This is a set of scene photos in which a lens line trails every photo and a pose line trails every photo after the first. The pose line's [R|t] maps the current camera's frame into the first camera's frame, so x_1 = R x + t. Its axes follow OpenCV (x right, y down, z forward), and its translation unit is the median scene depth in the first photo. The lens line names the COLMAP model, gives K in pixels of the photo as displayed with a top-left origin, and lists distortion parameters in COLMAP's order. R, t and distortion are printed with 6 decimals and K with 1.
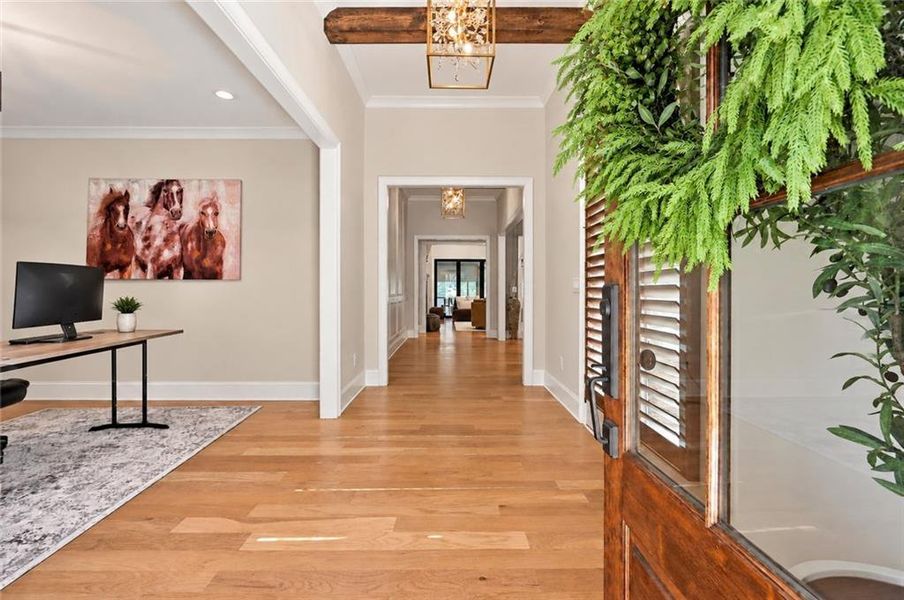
lens RADIAL K [[399.6, 0, 447.3], [0, 399.6, 296.4], [0, 0, 1]] dist [-0.001837, -0.000350]
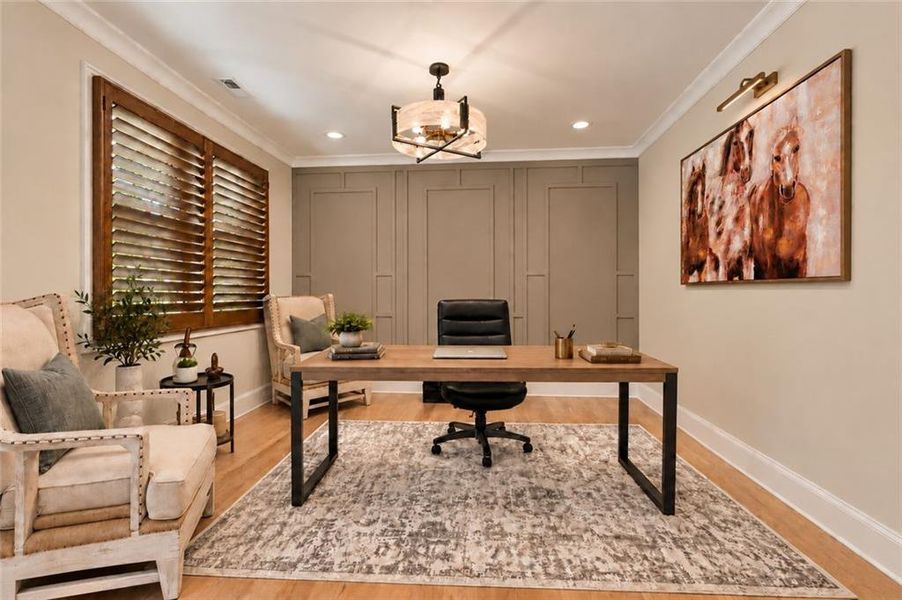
lens RADIAL K [[398.8, 0, 450.8], [0, 398.8, 288.3], [0, 0, 1]] dist [-0.001190, -0.000779]
pose [[-0.095250, -0.012302, -0.995377, -0.026847], [-0.007691, 0.999903, -0.011622, -0.019732], [0.995424, 0.006548, -0.095335, 0.606595]]
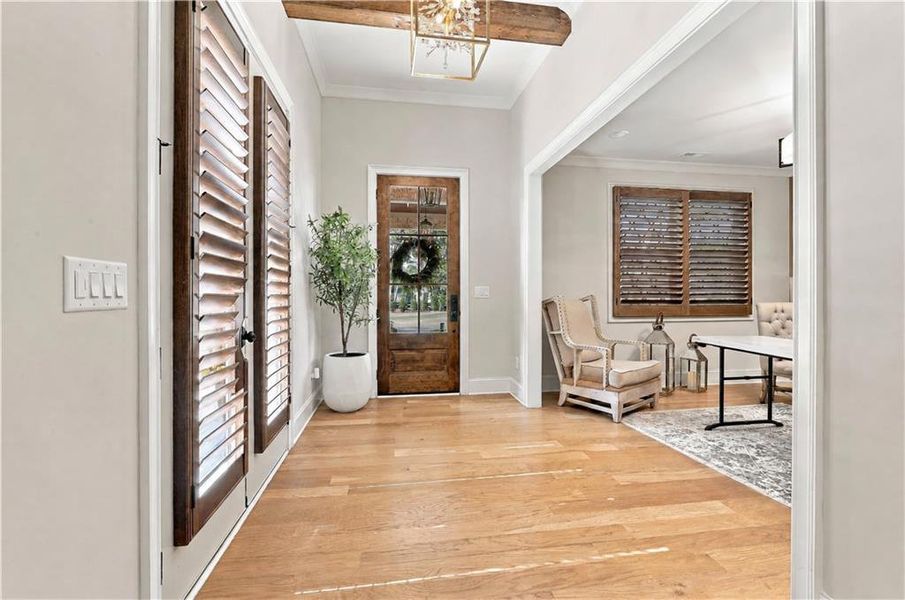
lens RADIAL K [[400.0, 0, 447.8], [0, 400.0, 296.4], [0, 0, 1]] dist [-0.001837, -0.000350]
pose [[-0.991190, -0.000462, -0.132450, 0.090607], [-0.001533, 0.999967, 0.007987, -0.017624], [0.132442, 0.008120, -0.991157, 1.141697]]
